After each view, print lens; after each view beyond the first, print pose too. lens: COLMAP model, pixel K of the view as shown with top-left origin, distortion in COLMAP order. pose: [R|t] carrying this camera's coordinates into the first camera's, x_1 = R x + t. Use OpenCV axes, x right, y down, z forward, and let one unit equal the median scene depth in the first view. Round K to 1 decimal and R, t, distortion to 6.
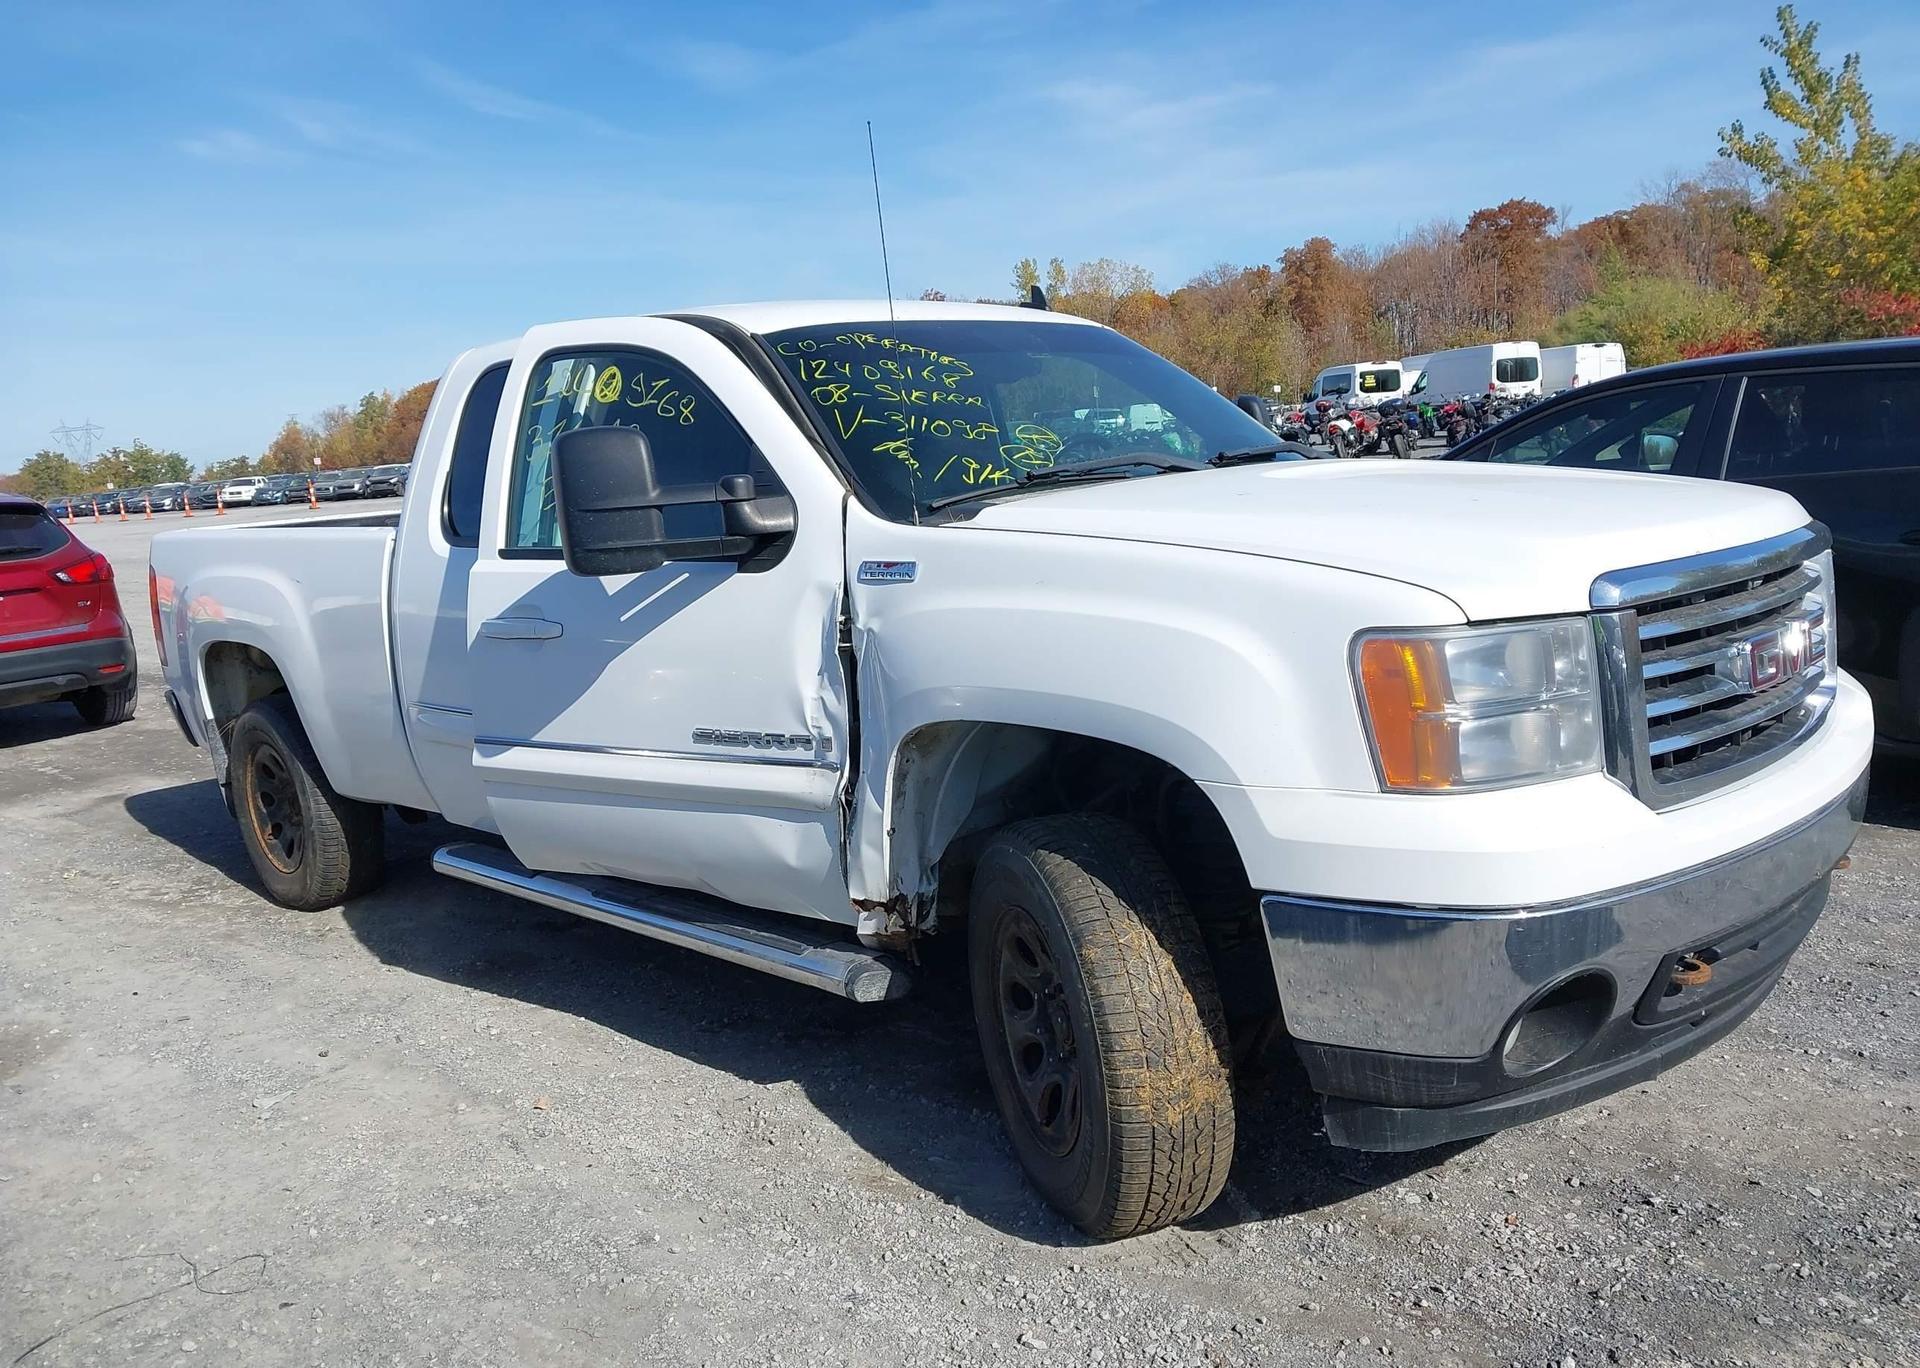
lens RADIAL K [[1508.8, 0, 961.3], [0, 1508.8, 688.0], [0, 0, 1]] dist [0.016726, -0.009932]
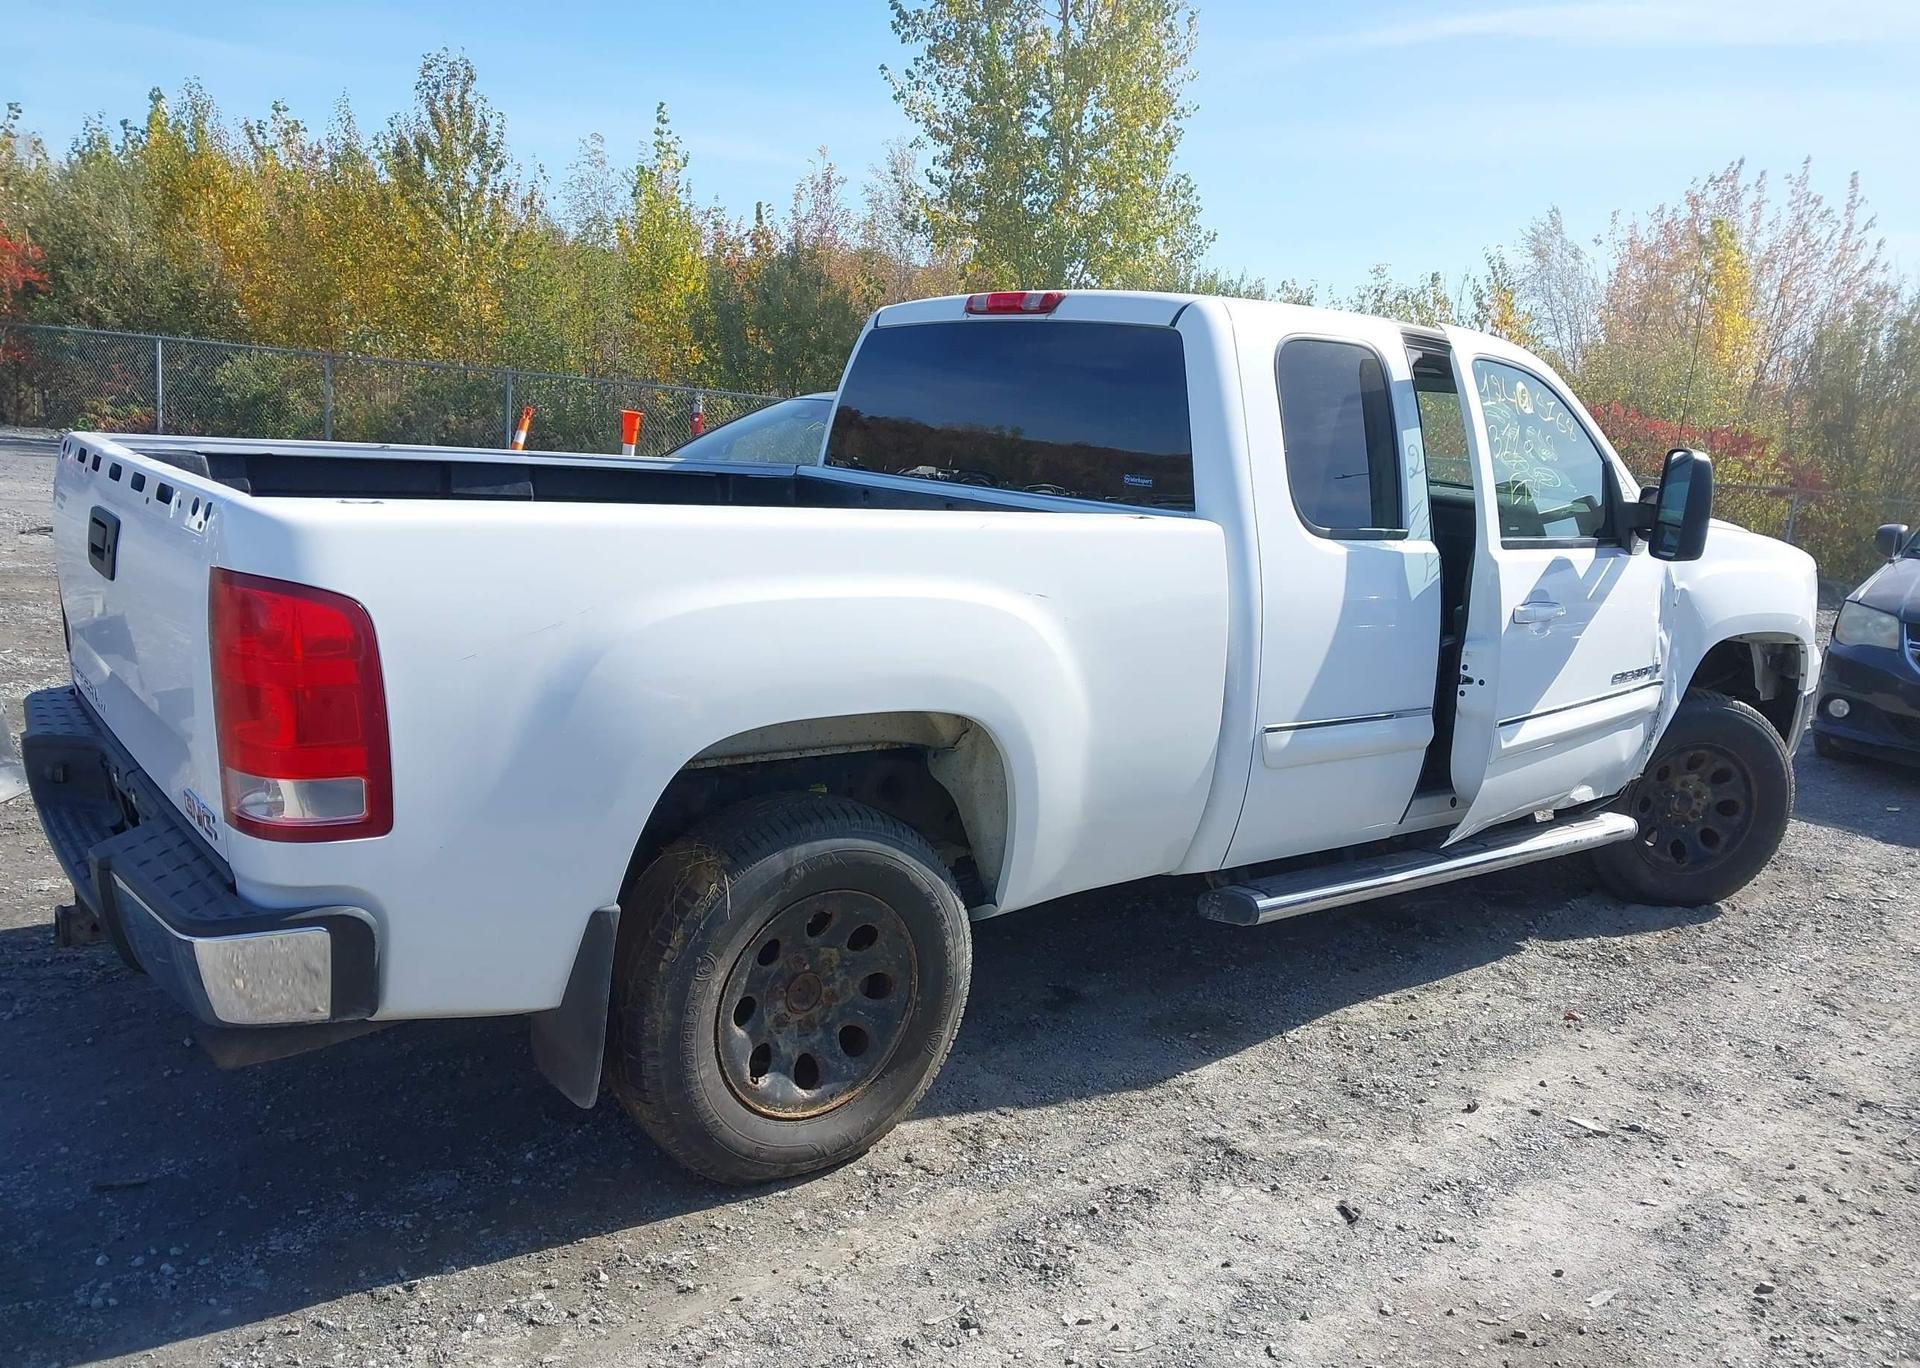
lens RADIAL K [[1508.8, 0, 954.1], [0, 1508.8, 686.3], [0, 0, 1]] dist [0.016726, -0.009932]
pose [[0.143716, -0.107507, 0.983762, -1.499898], [0.085085, 0.991743, 0.095949, -0.133558], [-0.985955, 0.069914, 0.151676, 1.303875]]
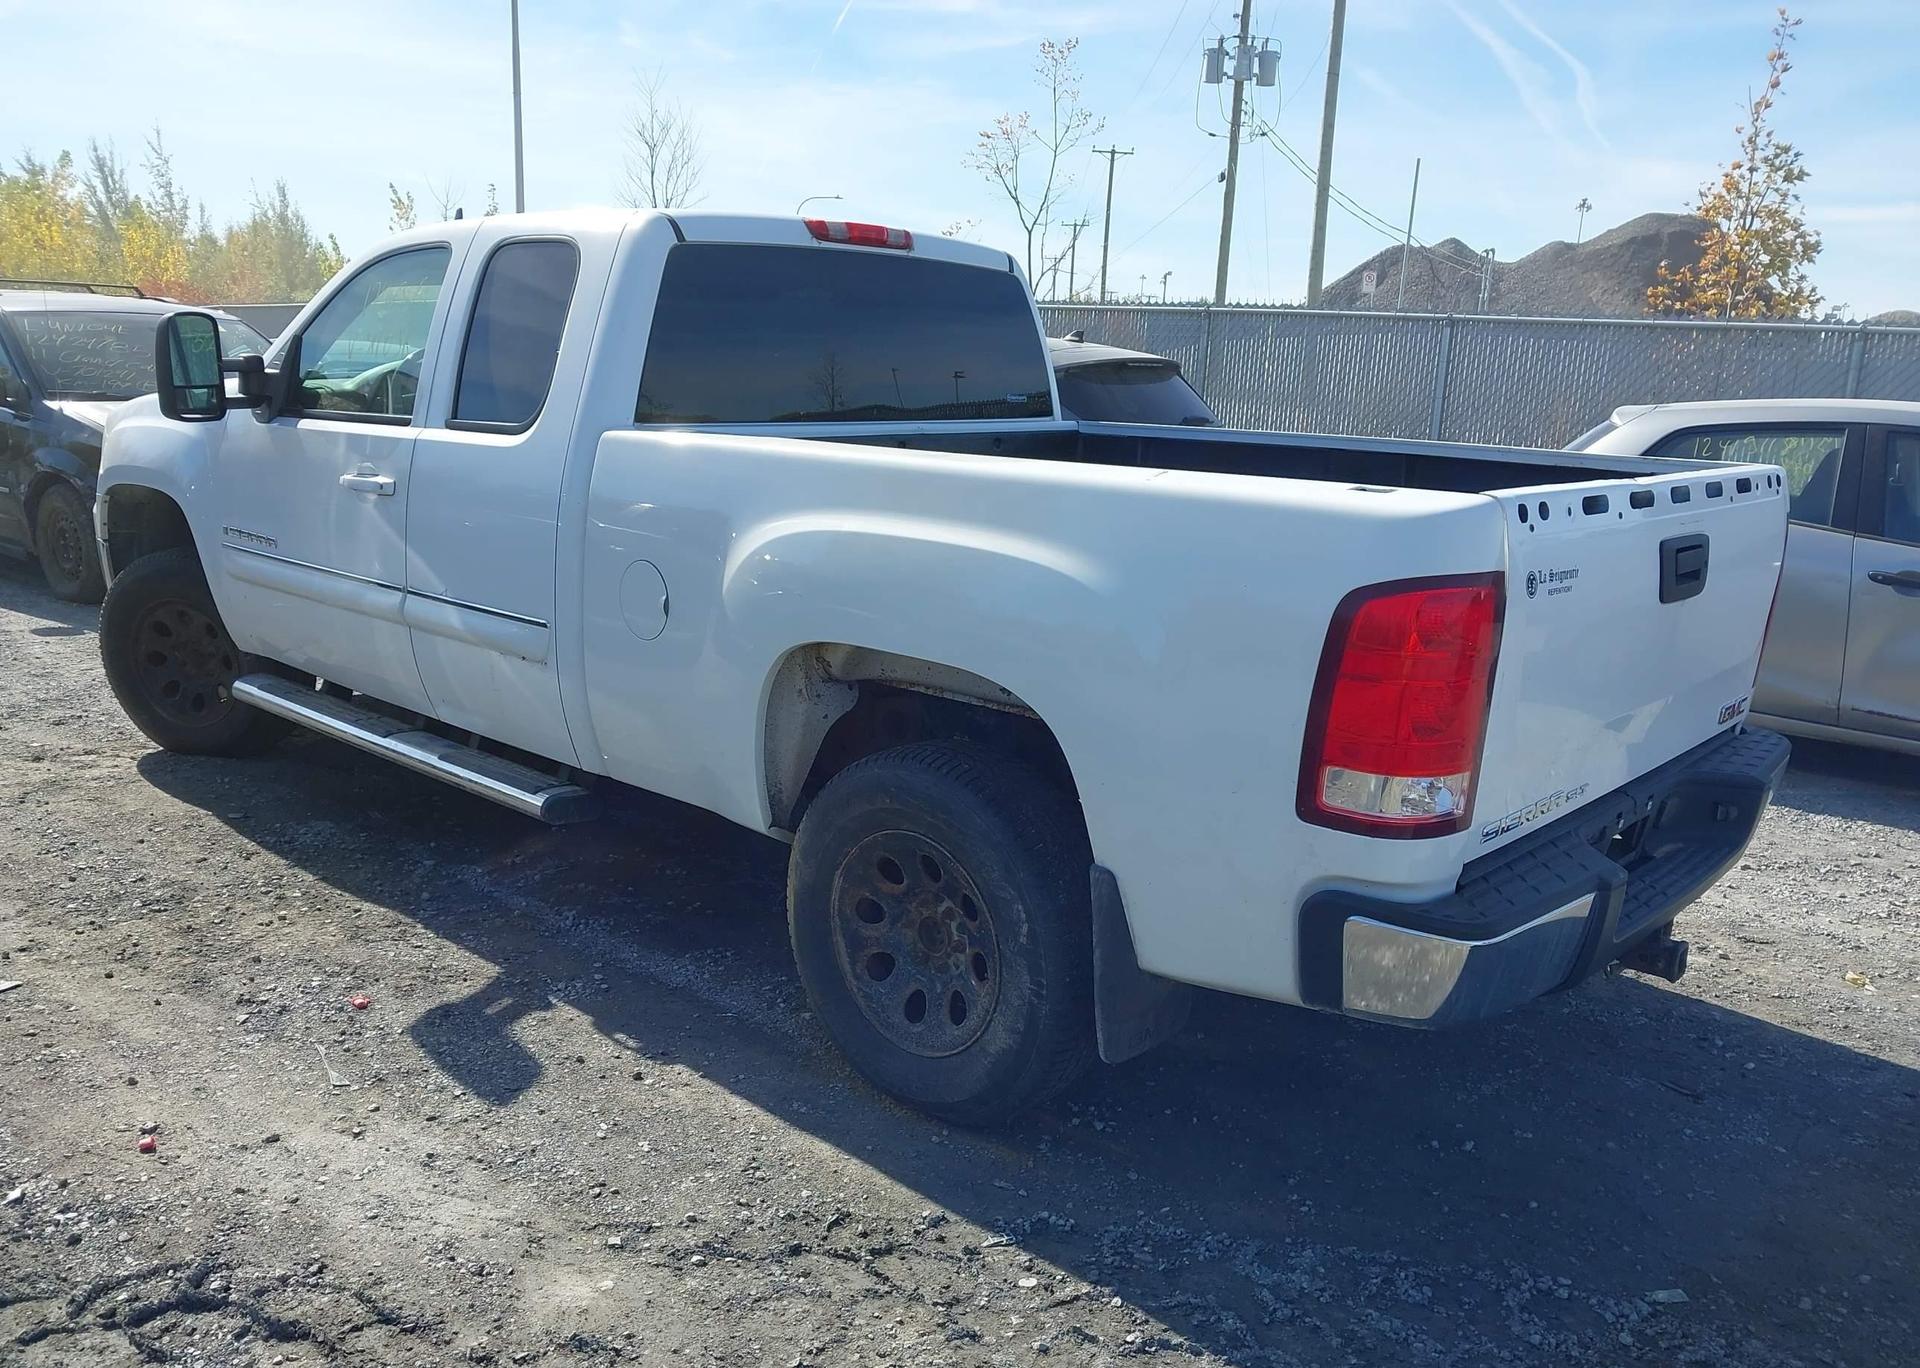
lens RADIAL K [[1508.8, 0, 960.4], [0, 1508.8, 687.2], [0, 0, 1]] dist [0.016726, -0.009932]
pose [[-0.998853, 0.041309, -0.024227, -0.319089], [0.029097, 0.925310, 0.378094, -0.433423], [0.038036, 0.376955, -0.925450, 2.657061]]
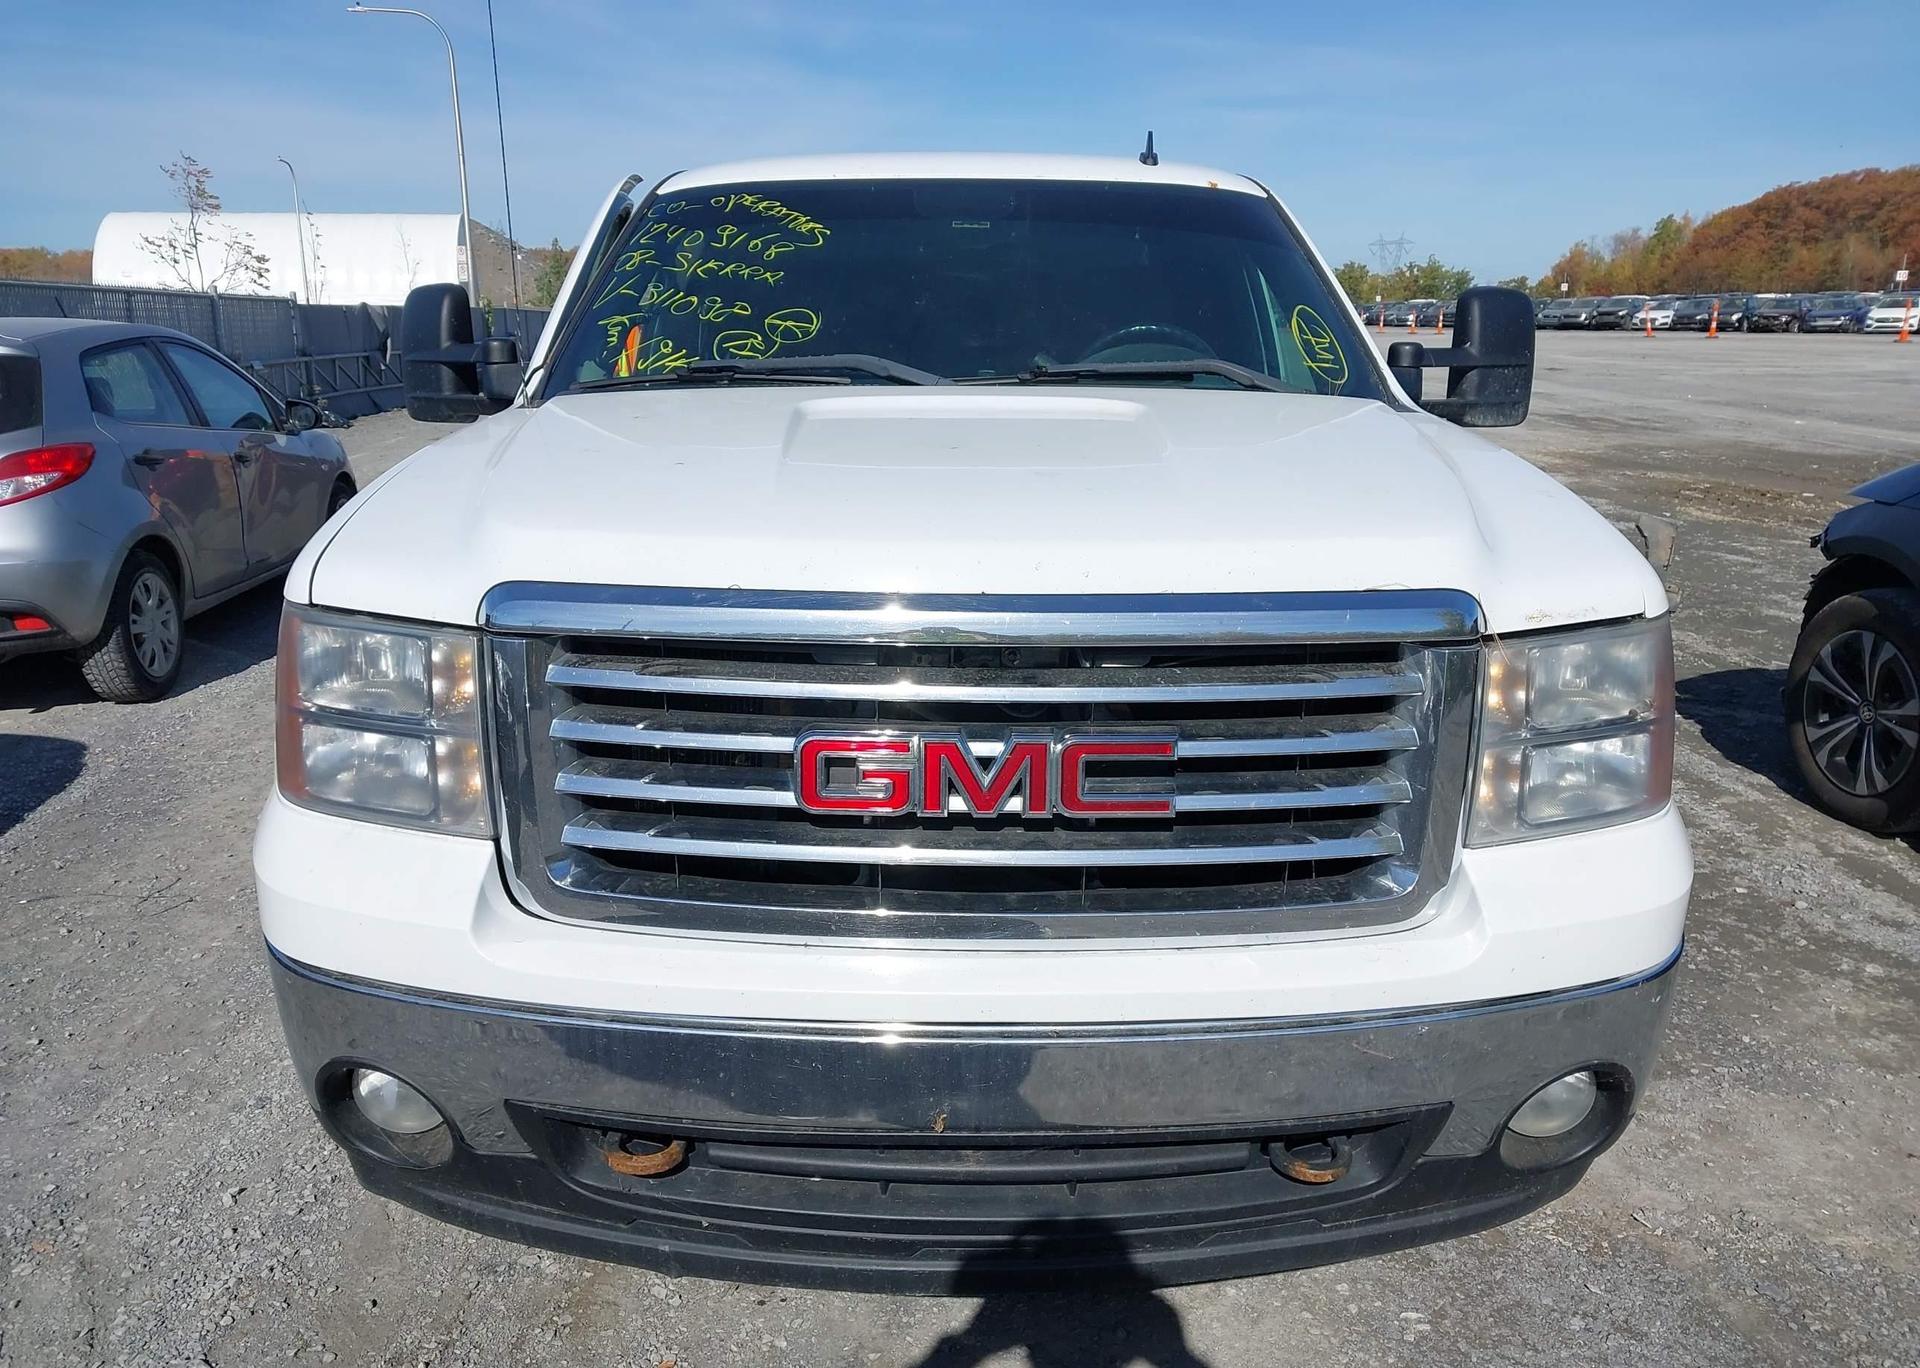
lens RADIAL K [[1508.8, 0, 923.9], [0, 1508.8, 682.6], [0, 0, 1]] dist [0.016726, -0.009932]
pose [[0.678792, 0.244252, -0.692519, 0.739343], [-0.167943, 0.969703, 0.177401, -0.131220], [0.714868, -0.004115, 0.699247, 0.433779]]
